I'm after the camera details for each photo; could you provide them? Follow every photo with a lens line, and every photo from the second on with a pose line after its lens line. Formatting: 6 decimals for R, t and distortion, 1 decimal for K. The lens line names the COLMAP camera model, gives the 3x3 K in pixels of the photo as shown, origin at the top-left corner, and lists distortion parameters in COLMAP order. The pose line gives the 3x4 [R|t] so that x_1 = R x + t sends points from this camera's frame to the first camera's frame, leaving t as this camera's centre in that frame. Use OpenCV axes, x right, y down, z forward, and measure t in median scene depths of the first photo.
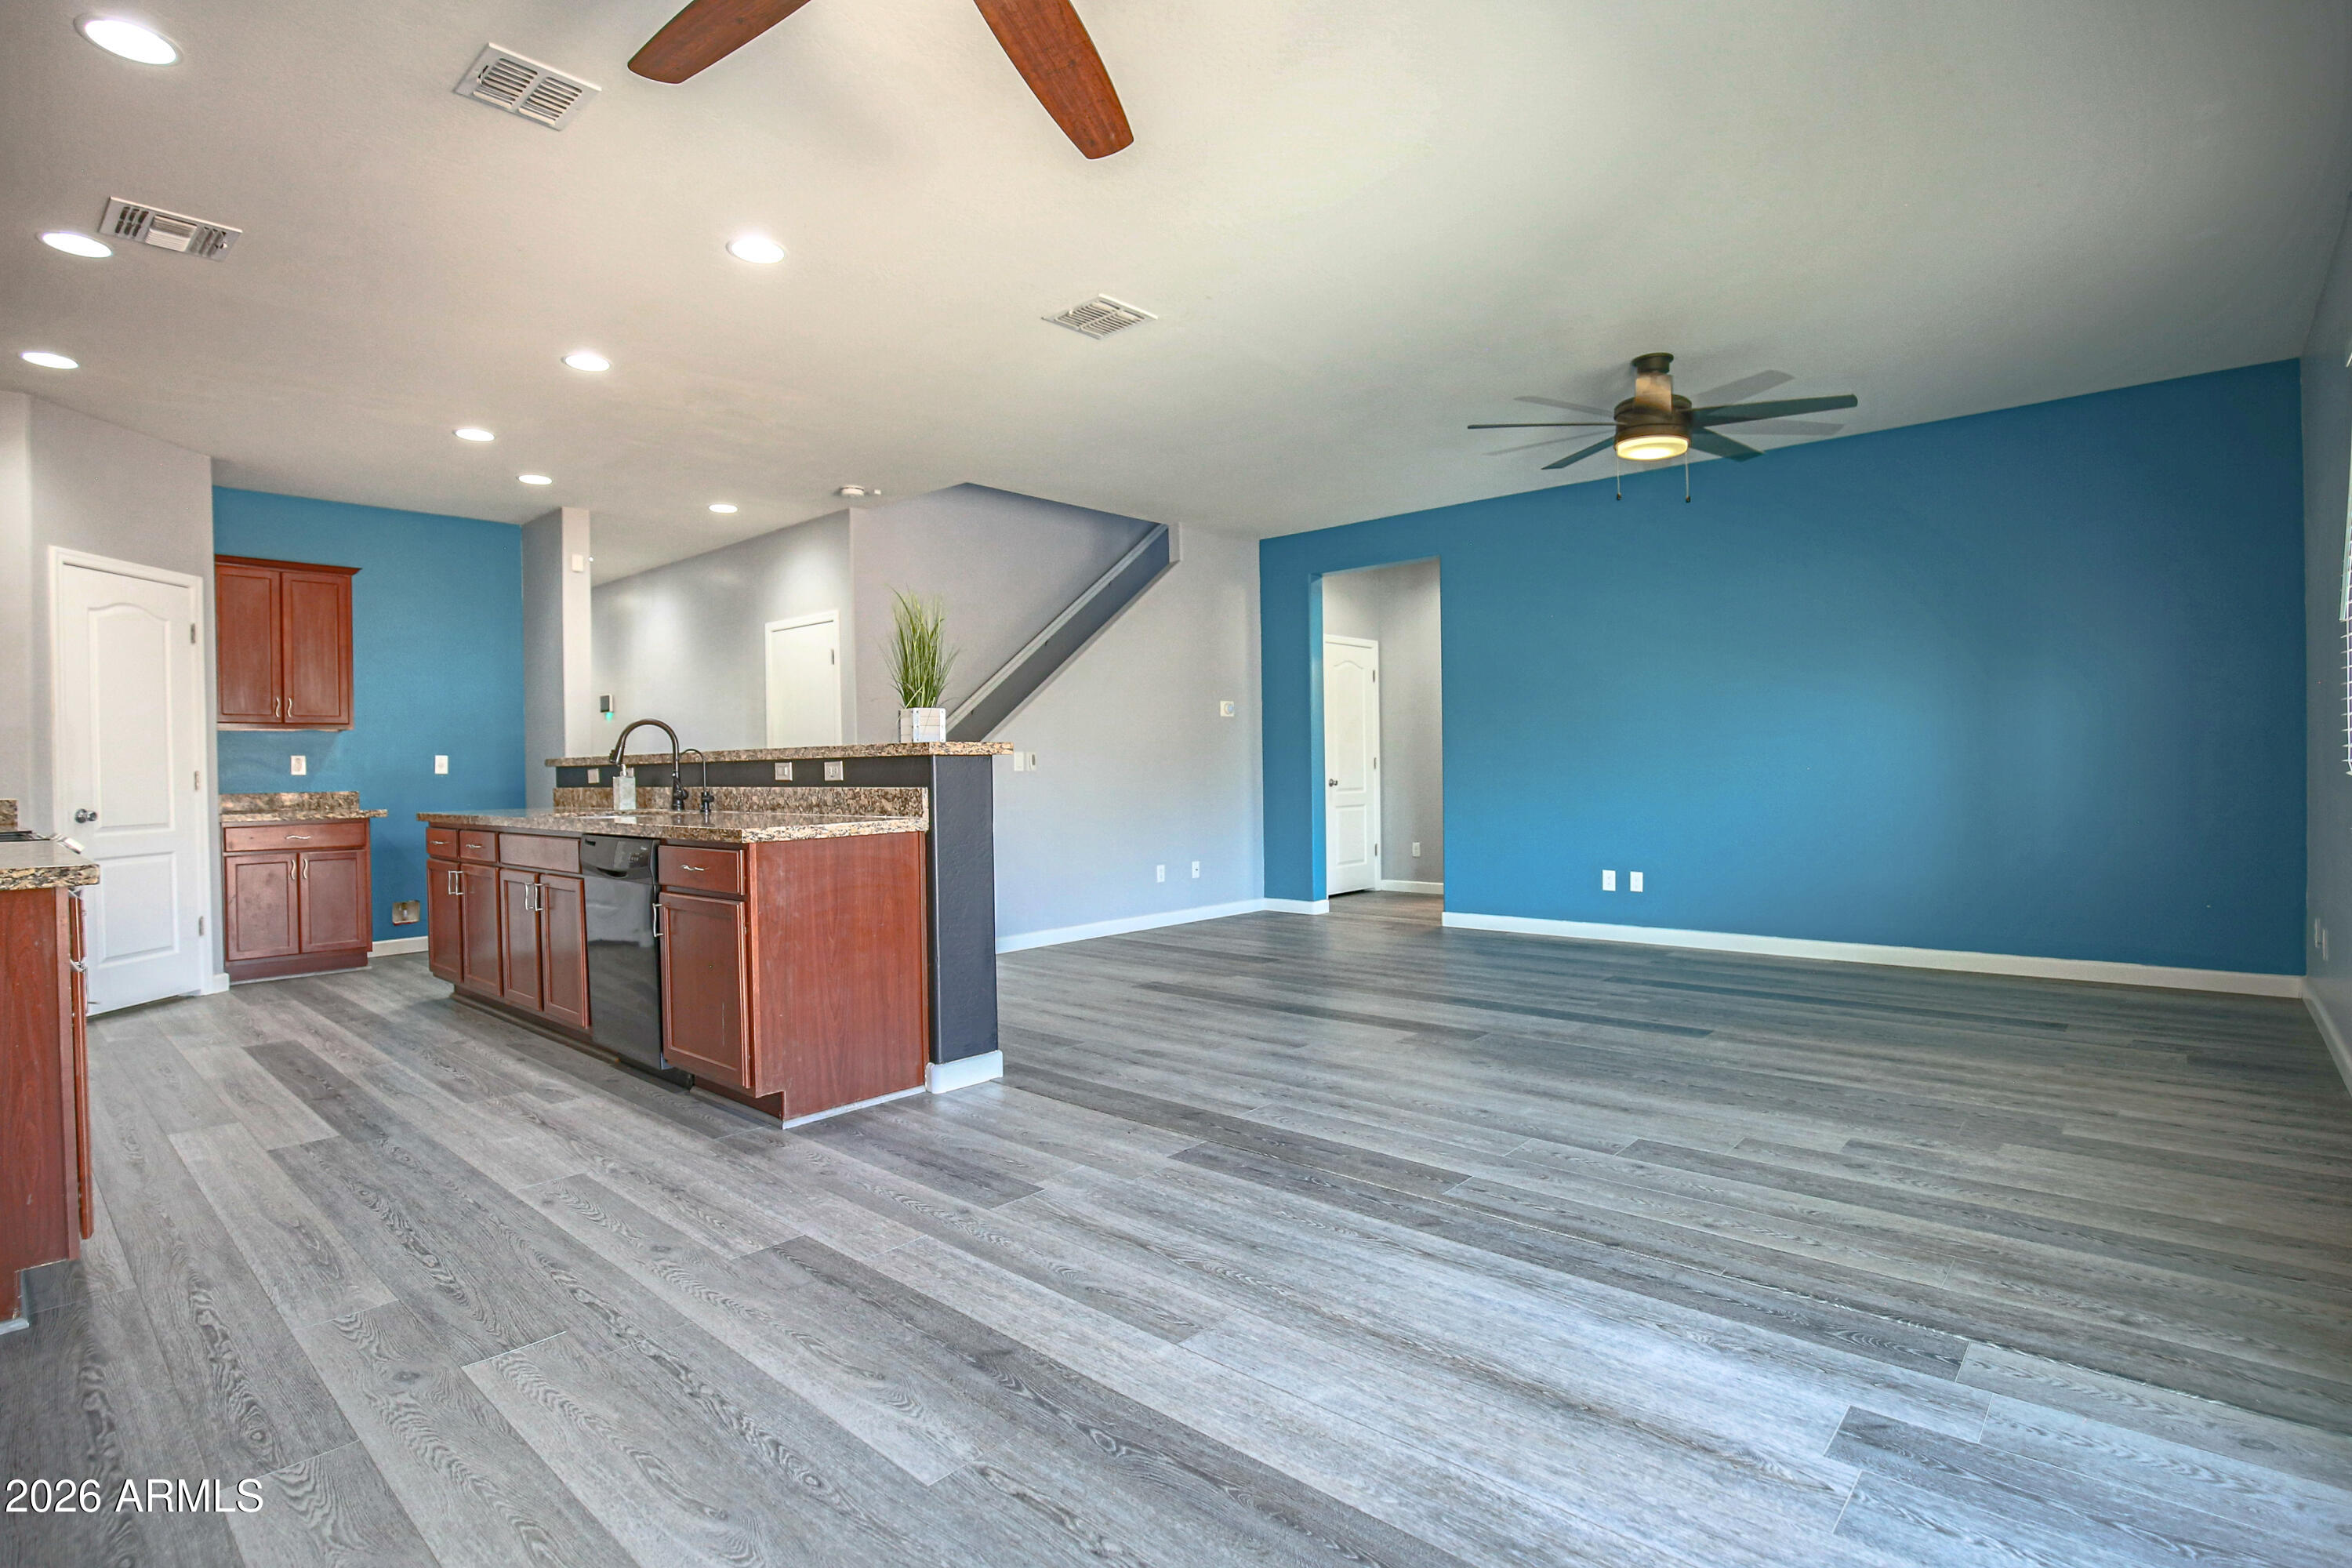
lens RADIAL K [[1136.4, 0, 1183.4], [0, 1136.4, 772.8], [0, 0, 1]] dist [-0.032261, 0.001682]
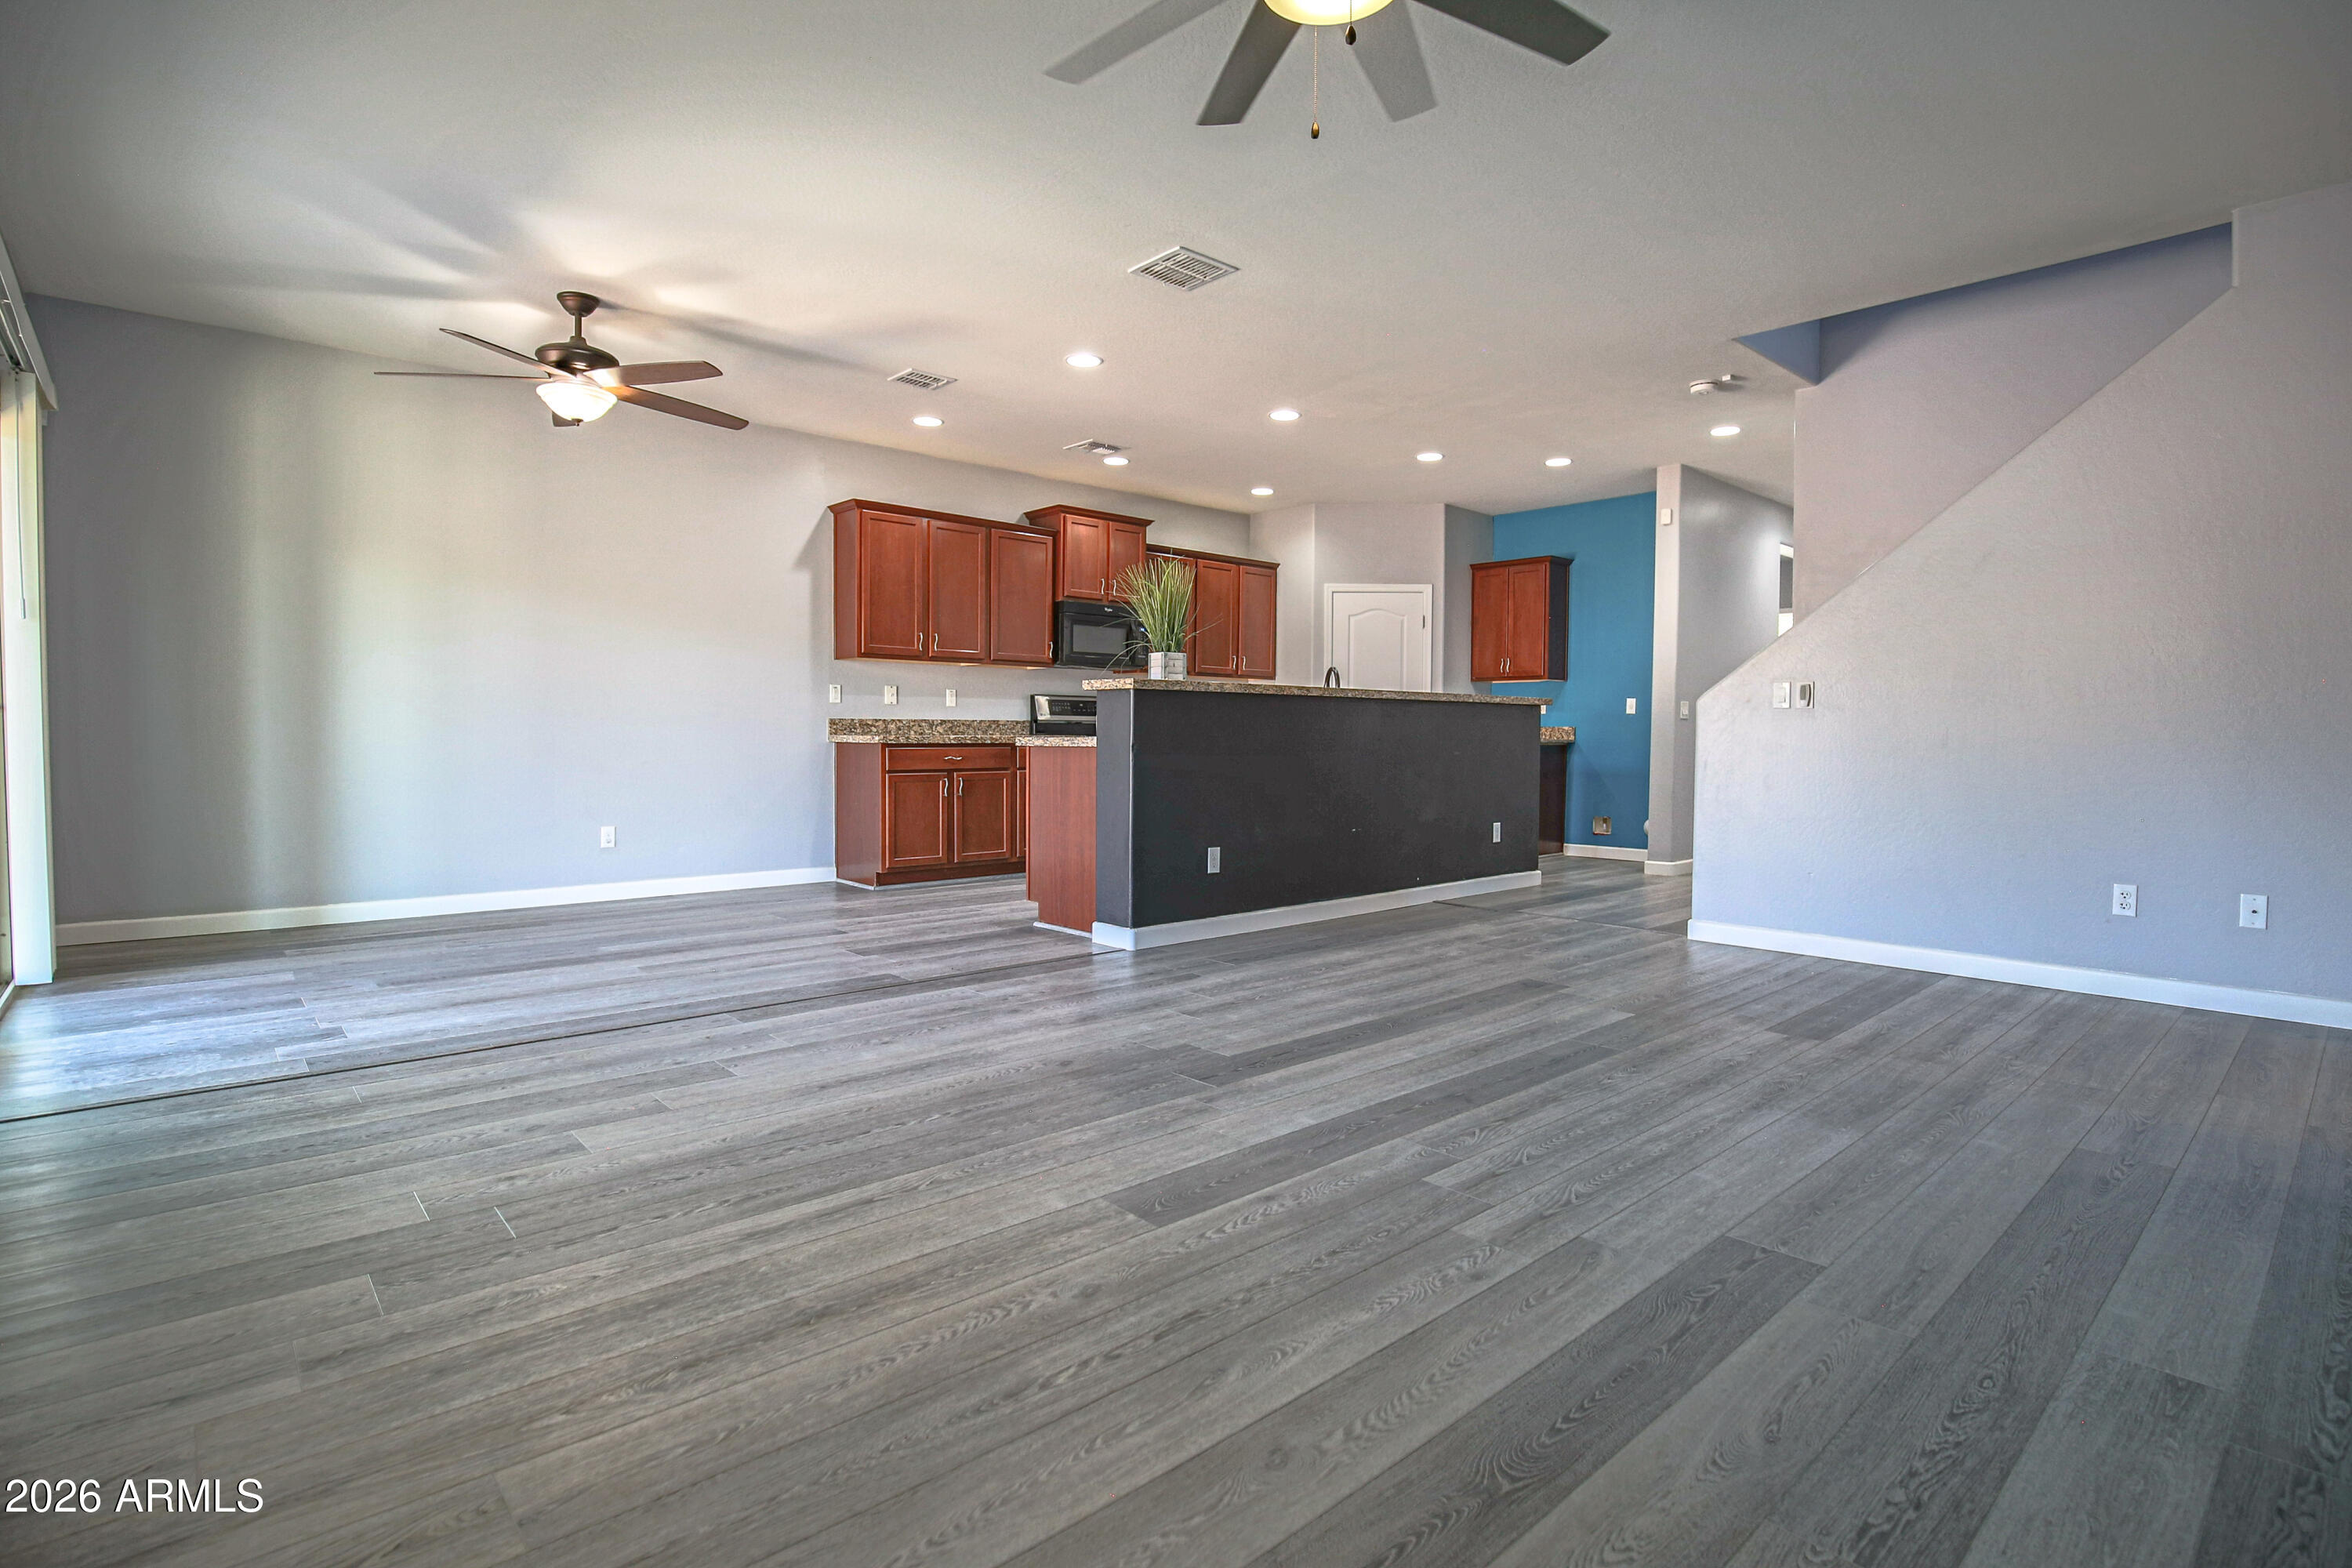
lens RADIAL K [[1136.4, 0, 1179.8], [0, 1136.4, 781.1], [0, 0, 1]] dist [-0.032261, 0.001682]
pose [[-0.099408, 0.057462, -0.993386, 1.343679], [-0.009706, 0.998228, 0.058713, 0.015546], [0.994999, 0.015478, -0.098674, 1.508011]]
